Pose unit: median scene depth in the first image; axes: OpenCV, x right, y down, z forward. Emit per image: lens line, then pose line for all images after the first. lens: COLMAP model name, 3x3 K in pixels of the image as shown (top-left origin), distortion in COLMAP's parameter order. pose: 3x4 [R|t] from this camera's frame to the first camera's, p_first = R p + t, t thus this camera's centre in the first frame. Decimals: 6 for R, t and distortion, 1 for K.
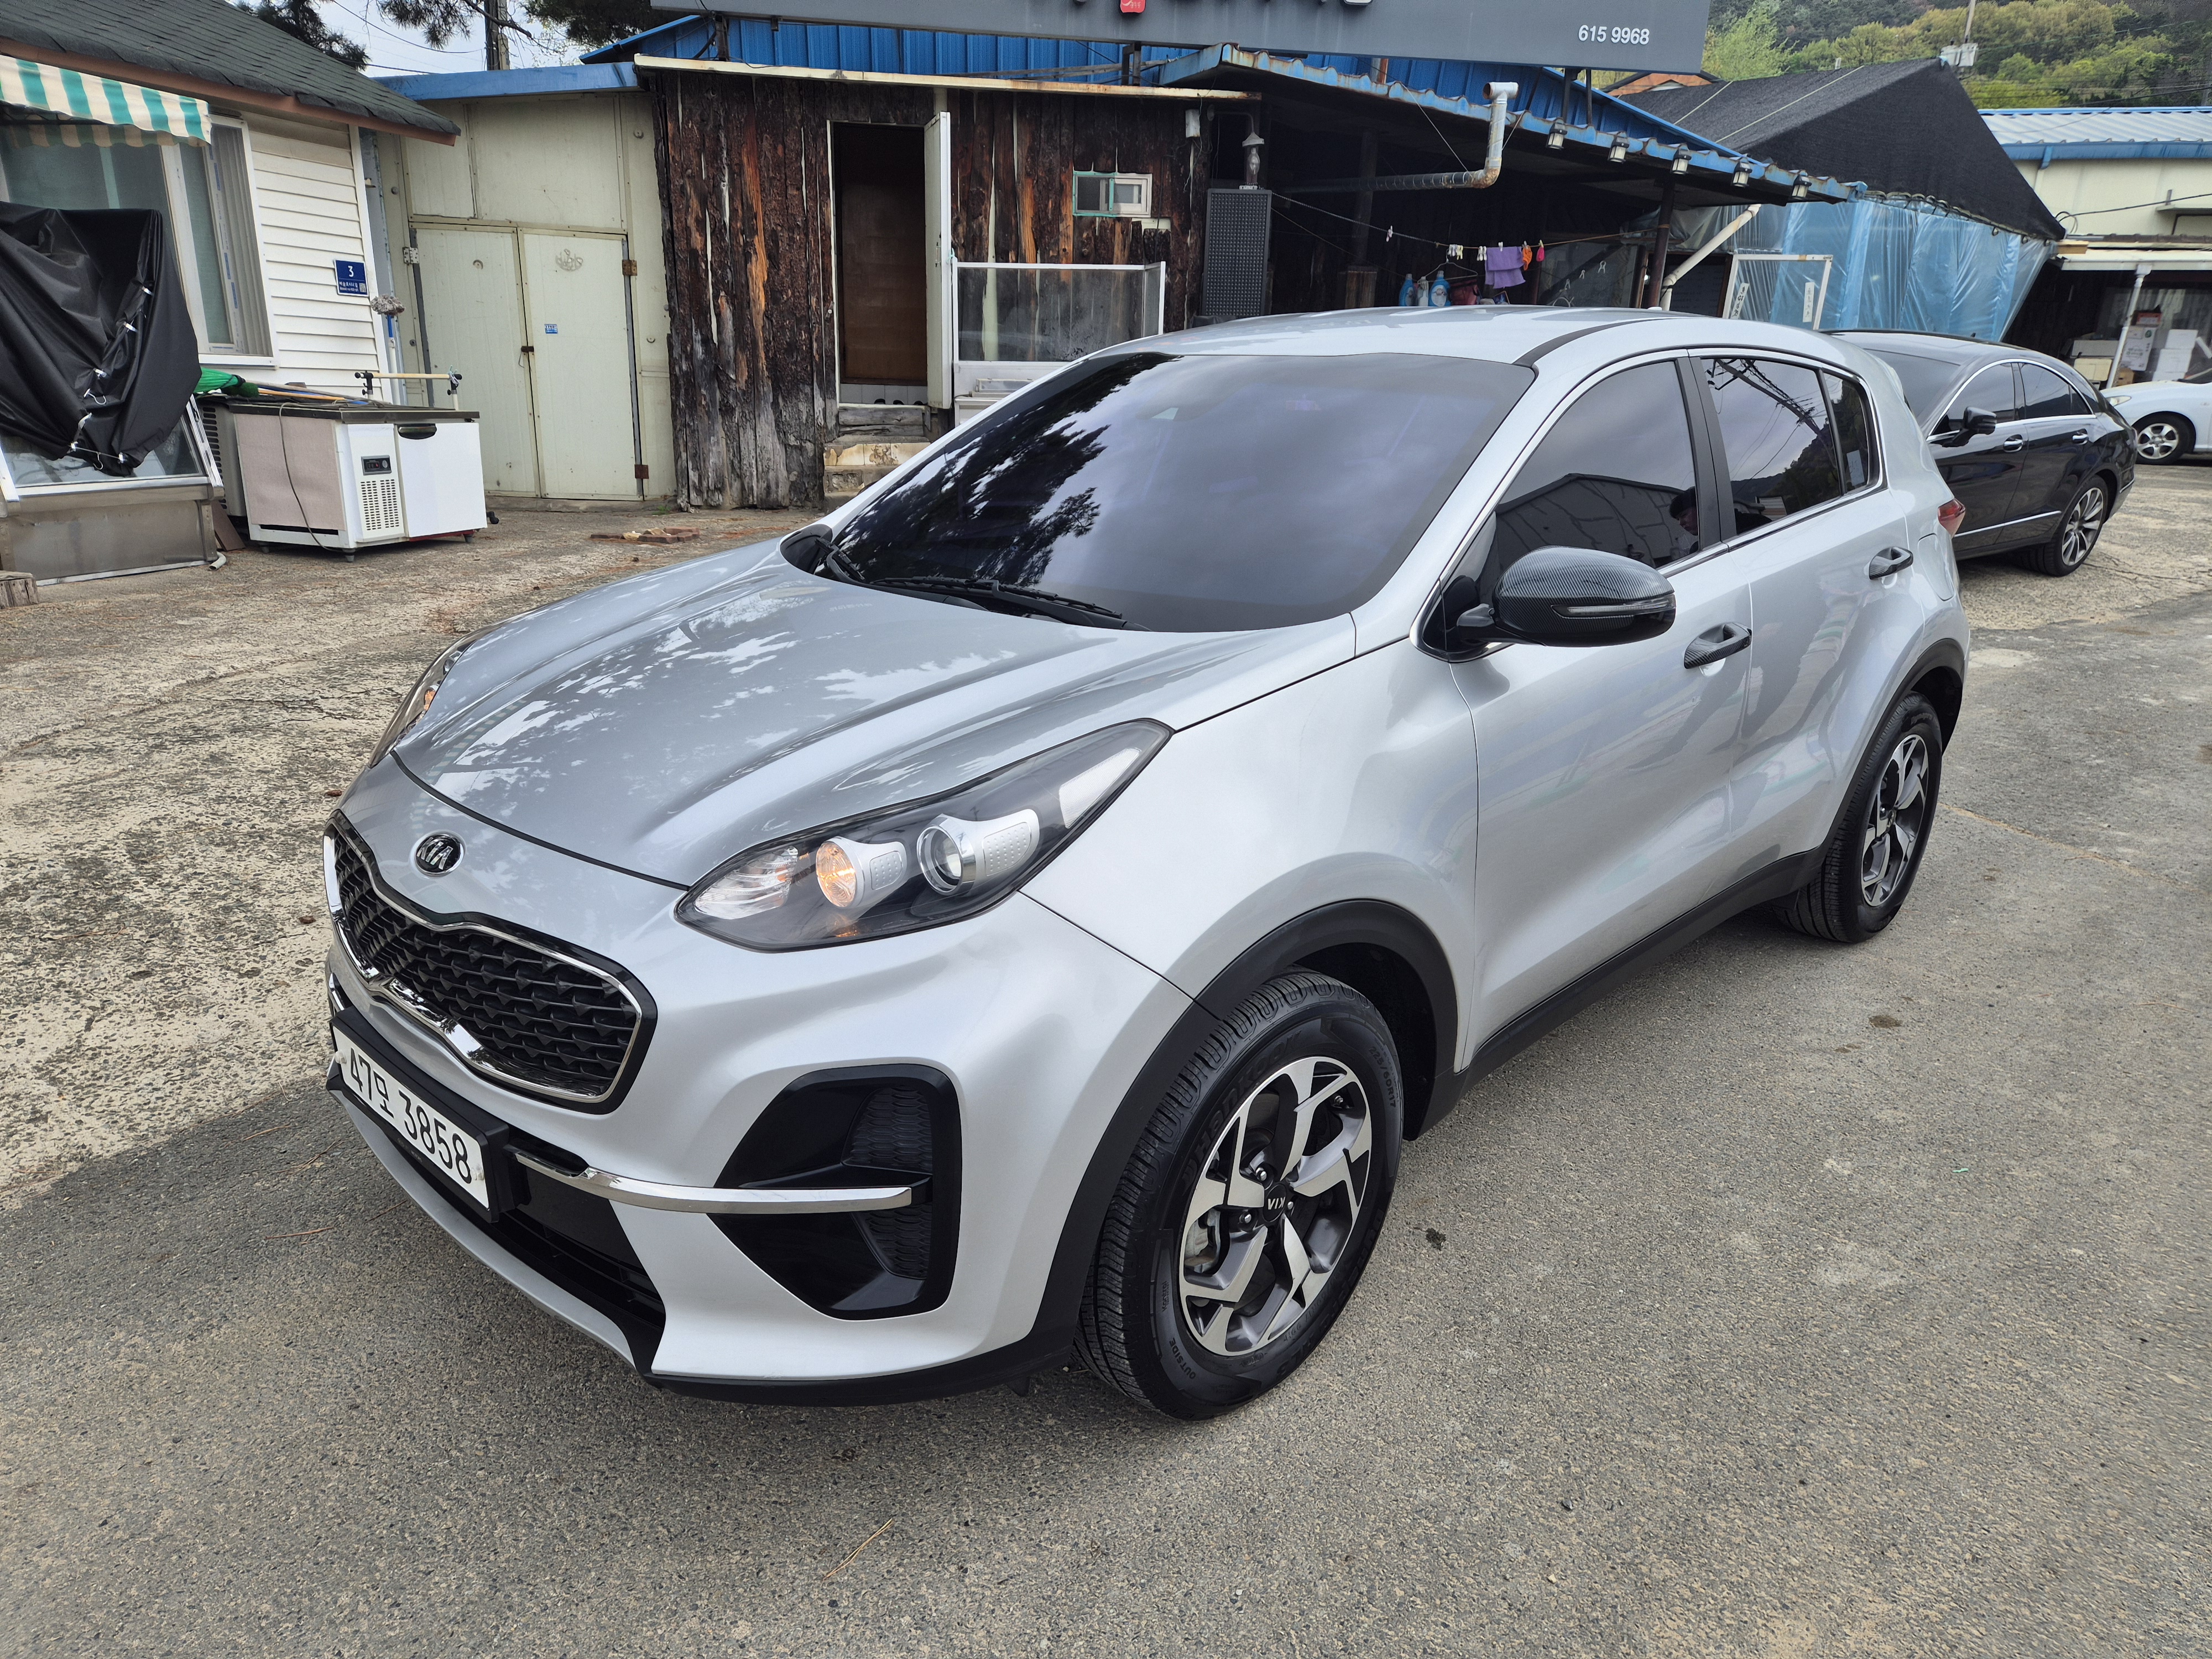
lens RADIAL K [[1482.5, 0, 1105.9], [0, 1482.5, 855.9], [0, 0, 1]] dist [0.060261, -0.056596]
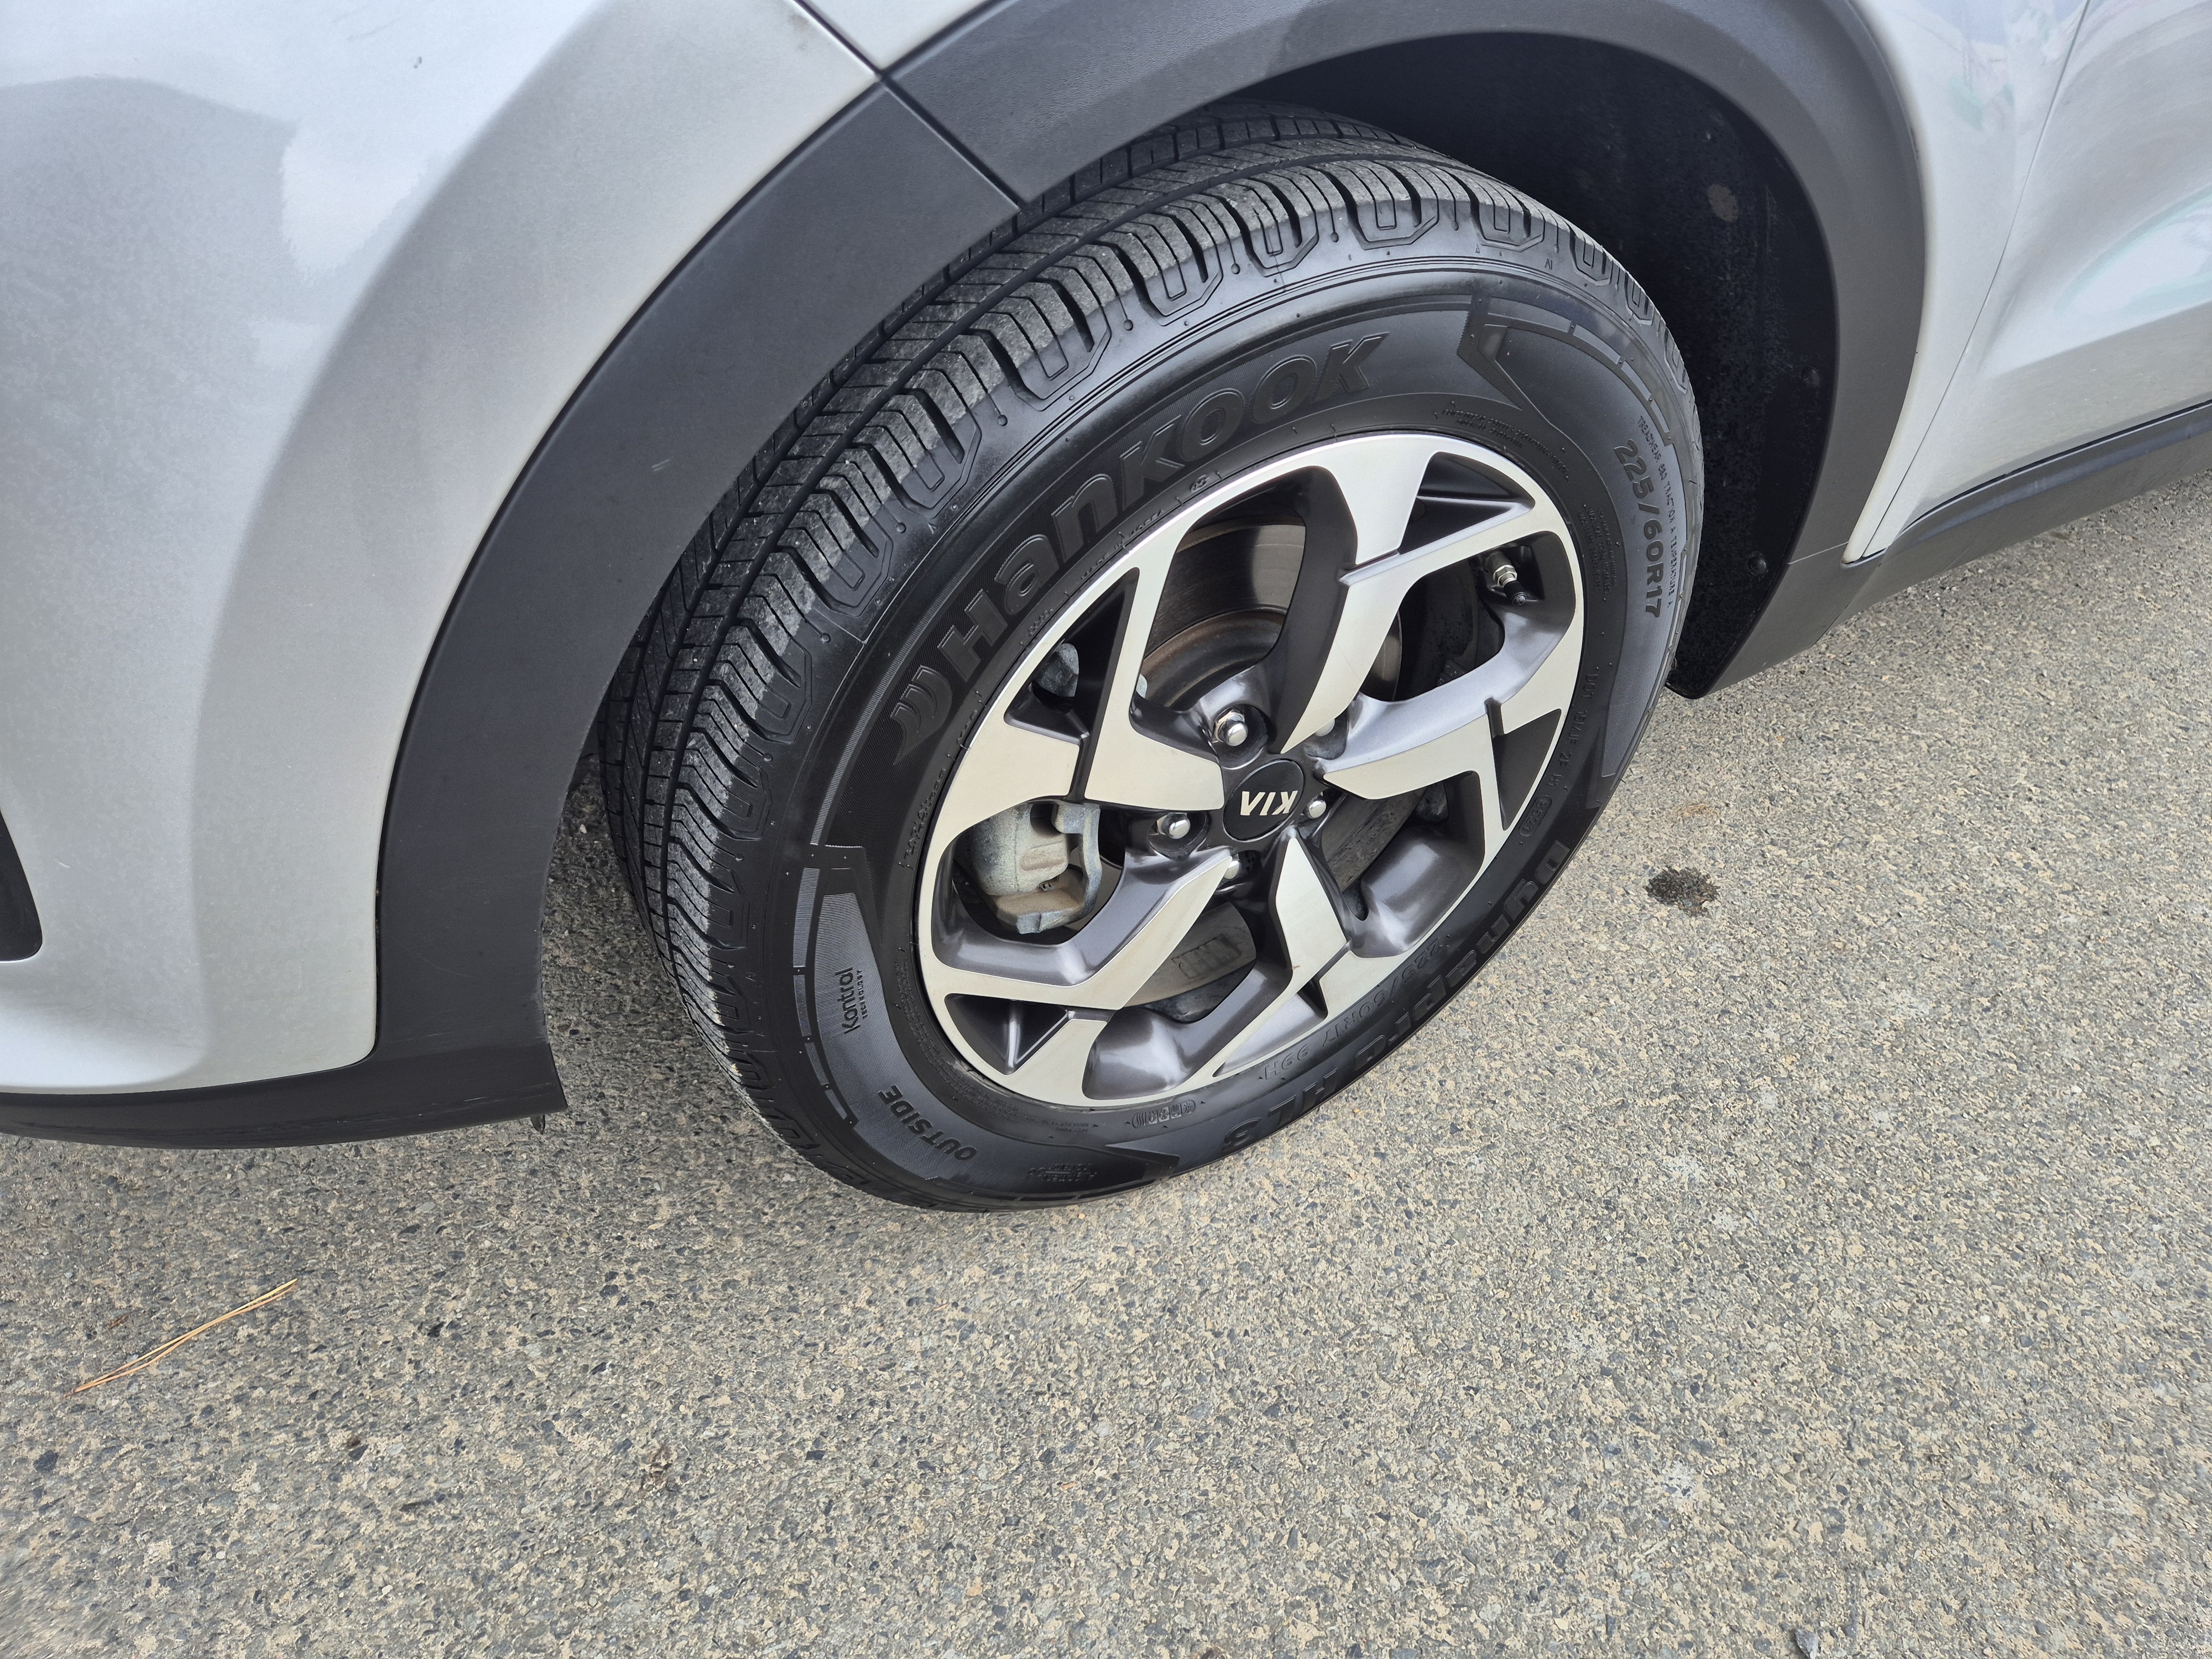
lens RADIAL K [[1482.5, 0, 1105.9], [0, 1482.5, 855.9], [0, 0, 1]] dist [0.060261, -0.056596]
pose [[0.962609, 0.203485, -0.178822, 0.144651], [-0.123137, 0.916658, 0.380230, 0.099176], [0.241290, -0.343993, 0.907440, 0.614671]]
